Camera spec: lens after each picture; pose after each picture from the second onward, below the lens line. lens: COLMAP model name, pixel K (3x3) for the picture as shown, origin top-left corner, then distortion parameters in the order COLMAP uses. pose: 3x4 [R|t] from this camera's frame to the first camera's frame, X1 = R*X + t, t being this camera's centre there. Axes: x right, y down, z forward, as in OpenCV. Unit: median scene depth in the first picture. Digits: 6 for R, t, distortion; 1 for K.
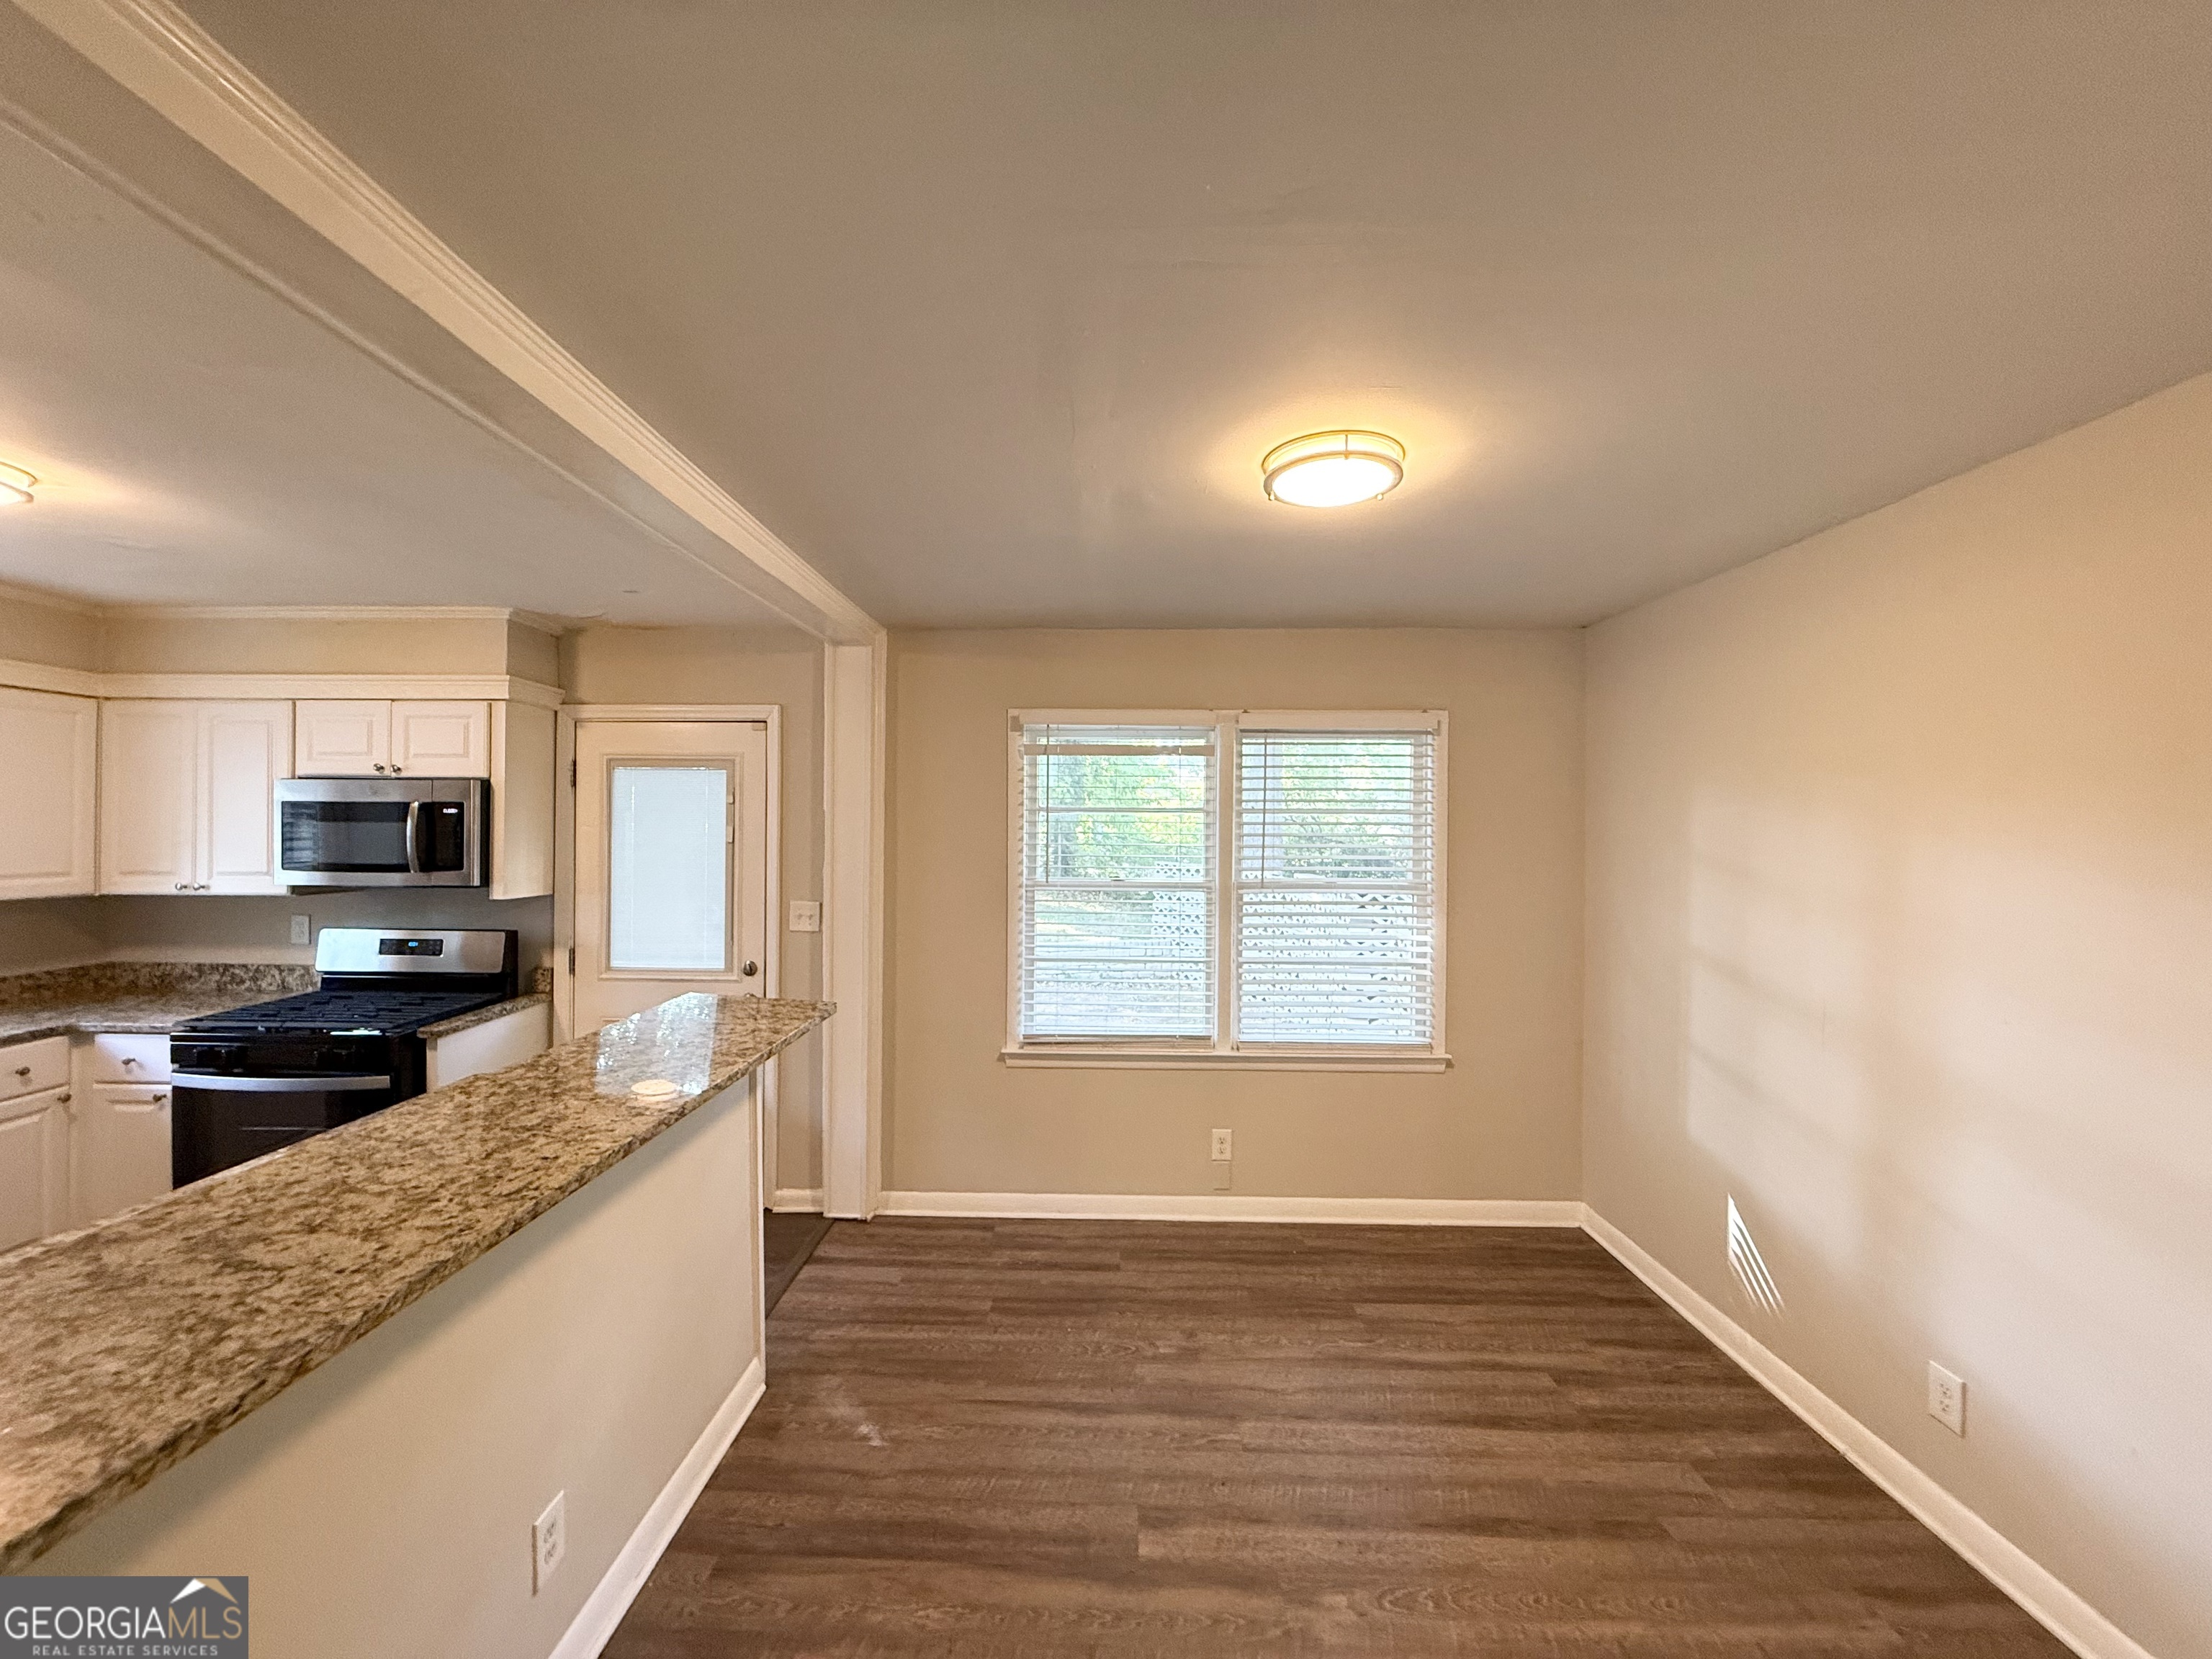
lens RADIAL K [[880.9, 0, 1099.9], [0, 880.9, 824.3], [0, 0, 1]] dist [0.000544, 0.000034]
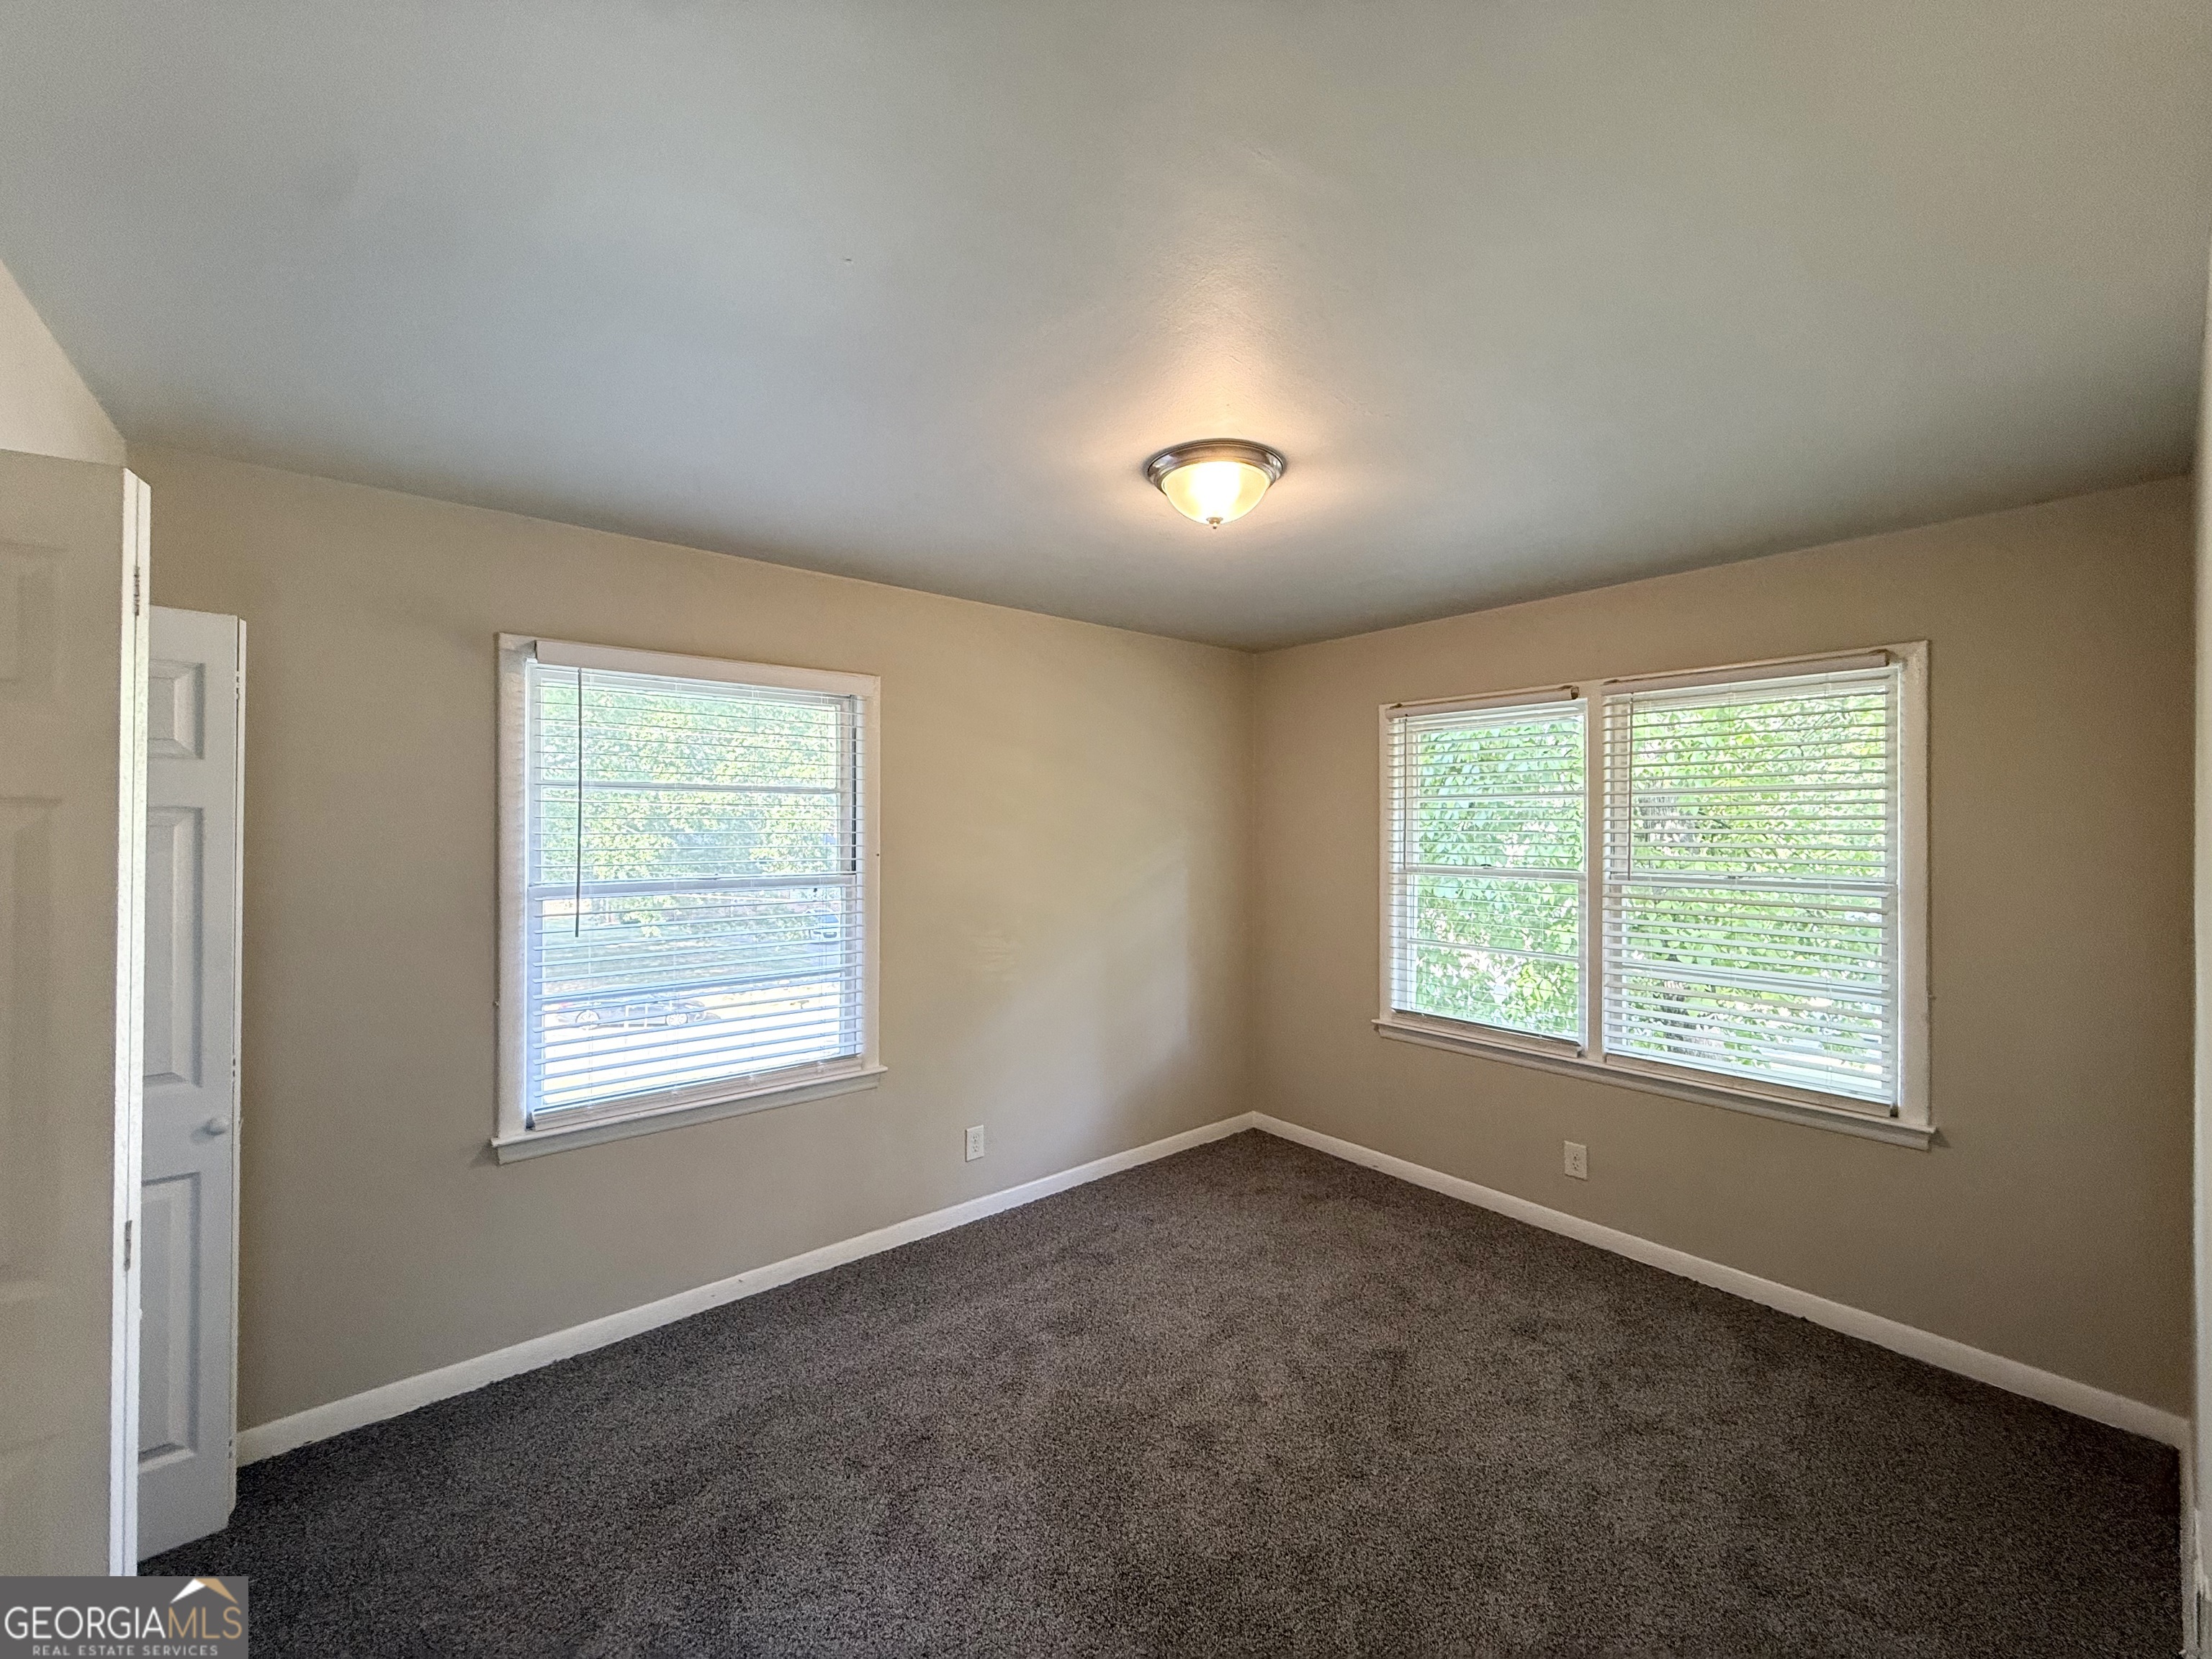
lens RADIAL K [[880.9, 0, 1099.9], [0, 880.9, 824.3], [0, 0, 1]] dist [0.000544, 0.000034]
pose [[0.649761, -0.007175, -0.760105, 0.533553], [0.005182, 0.999974, -0.005009, 0.019769], [0.760121, -0.000684, 0.649781, 0.037344]]
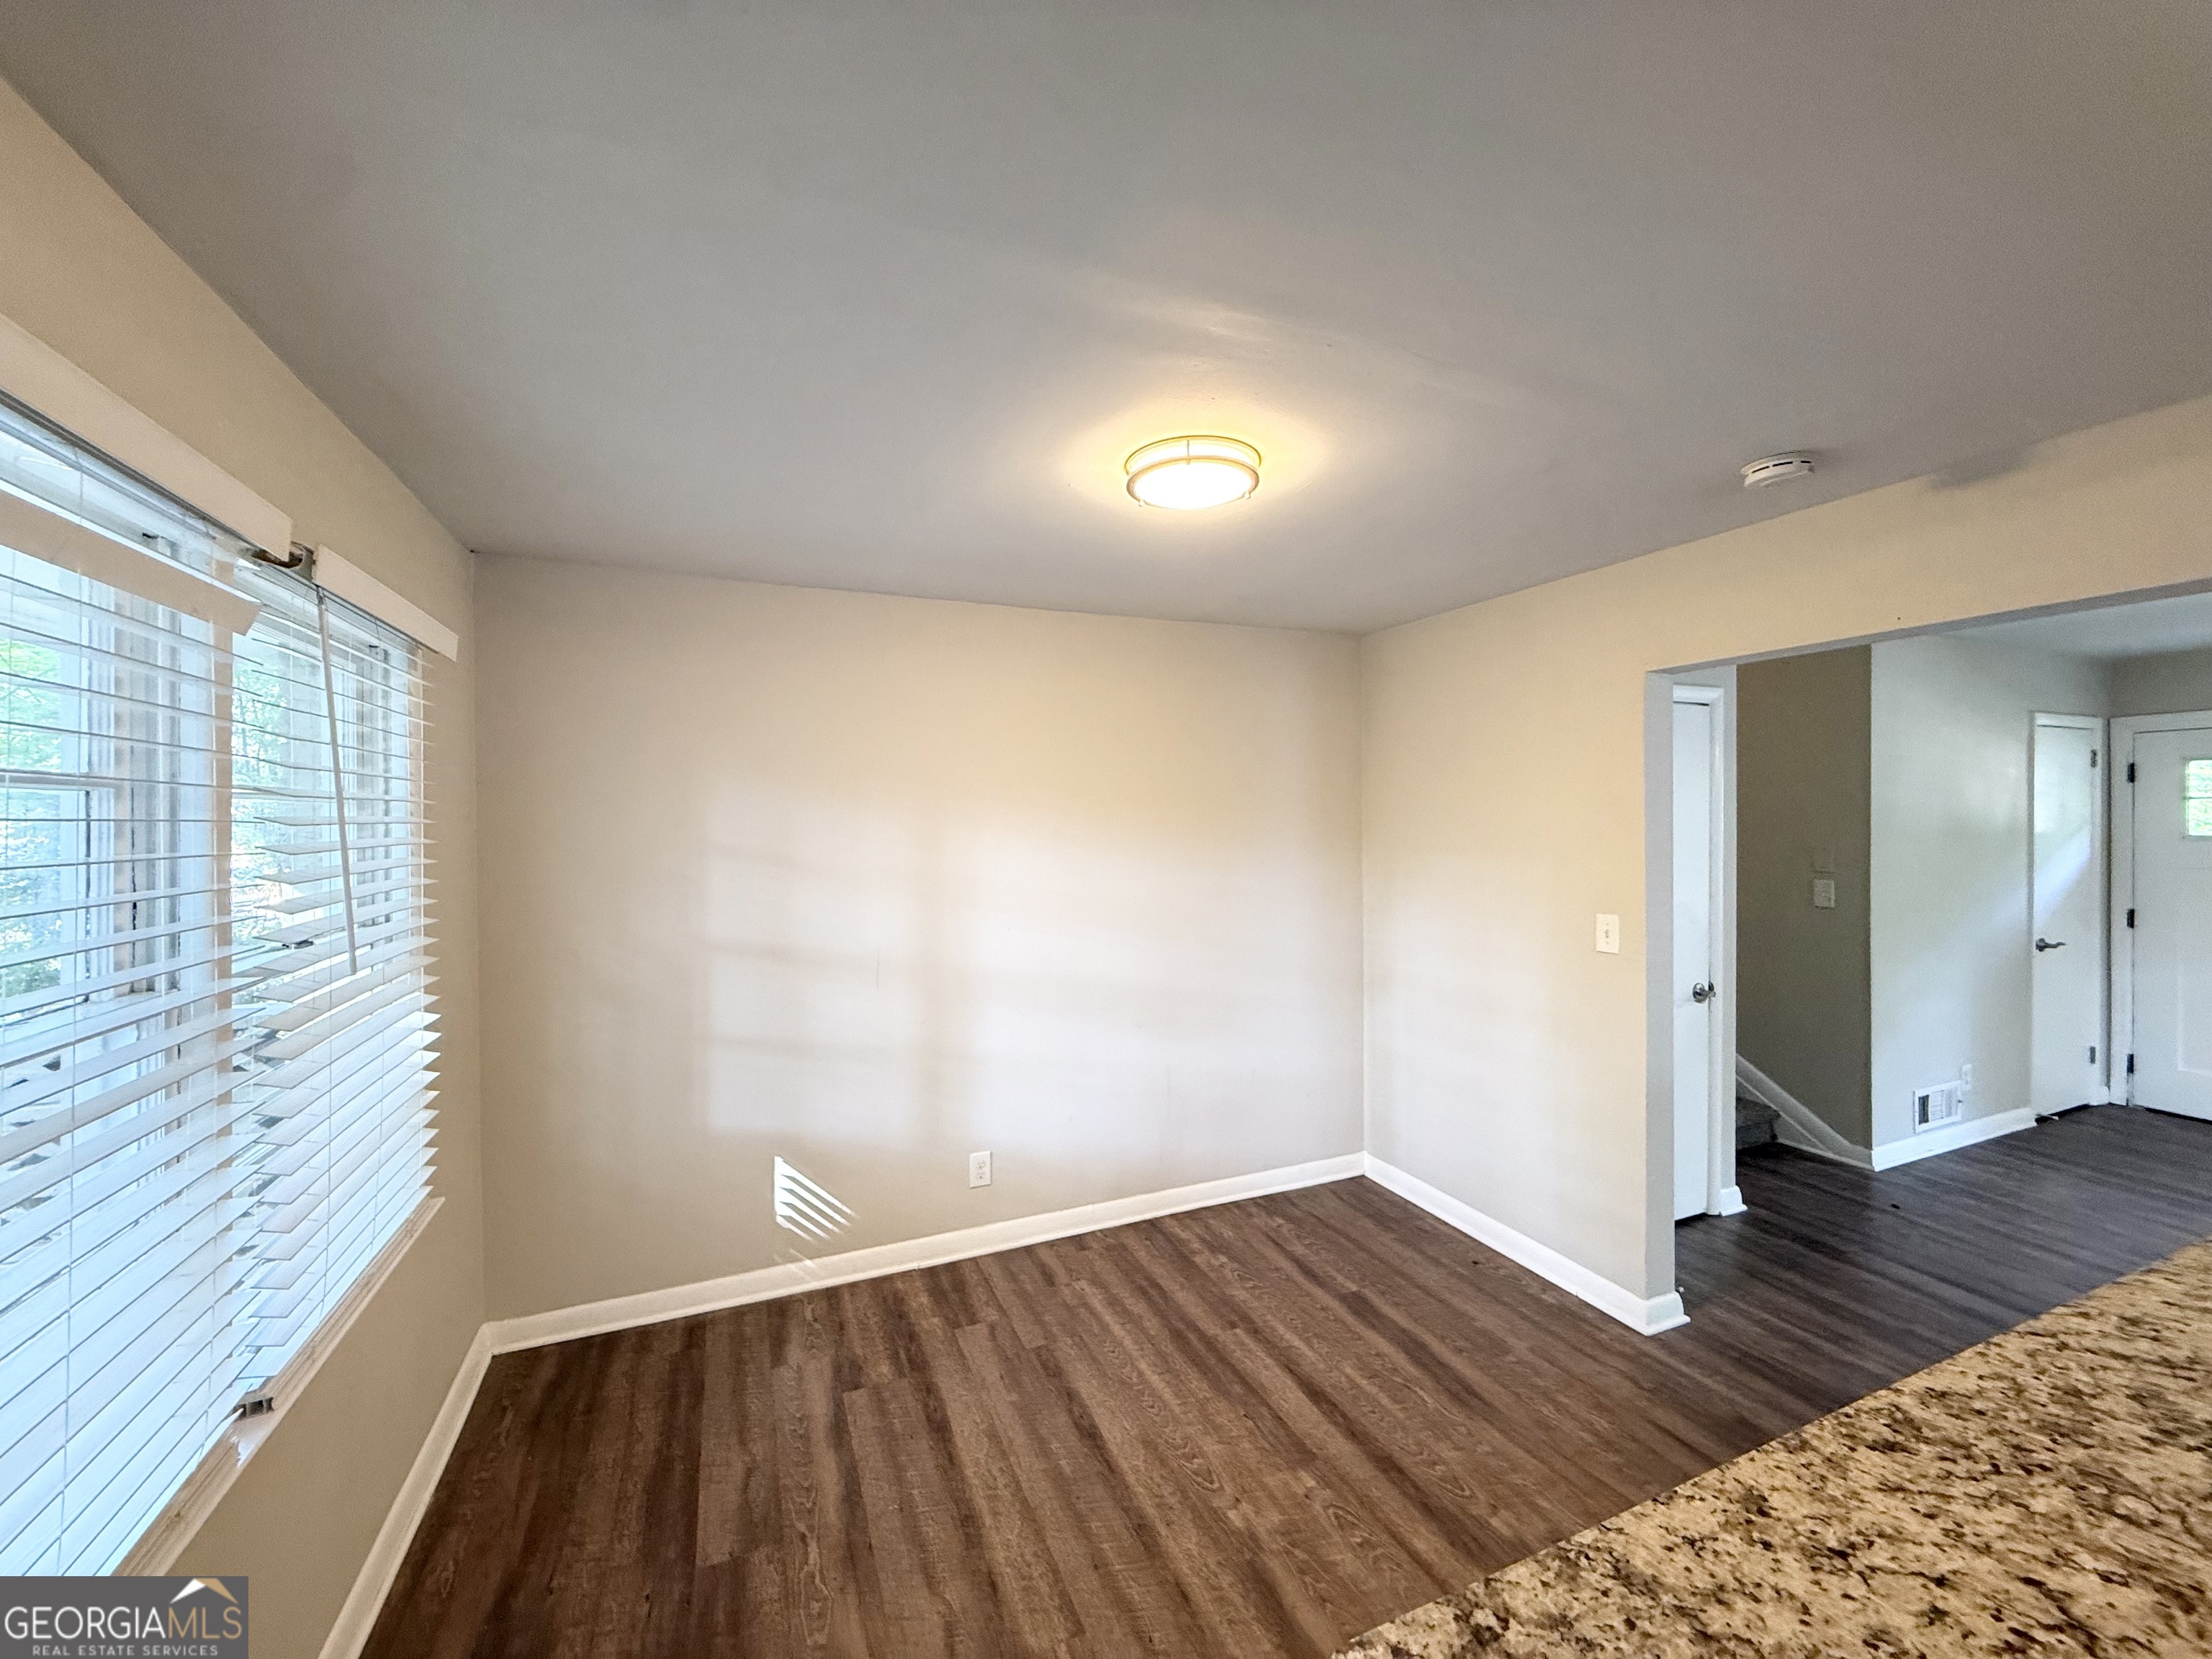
lens RADIAL K [[869.7, 0, 1111.3], [0, 869.7, 818.5], [0, 0, 1]] dist [0.000901, 0.000080]
pose [[-0.423730, -0.002476, 0.905785, -0.353582], [-0.007760, 0.999969, -0.000896, -0.000094], [-0.905755, -0.007409, -0.423736, 0.866708]]
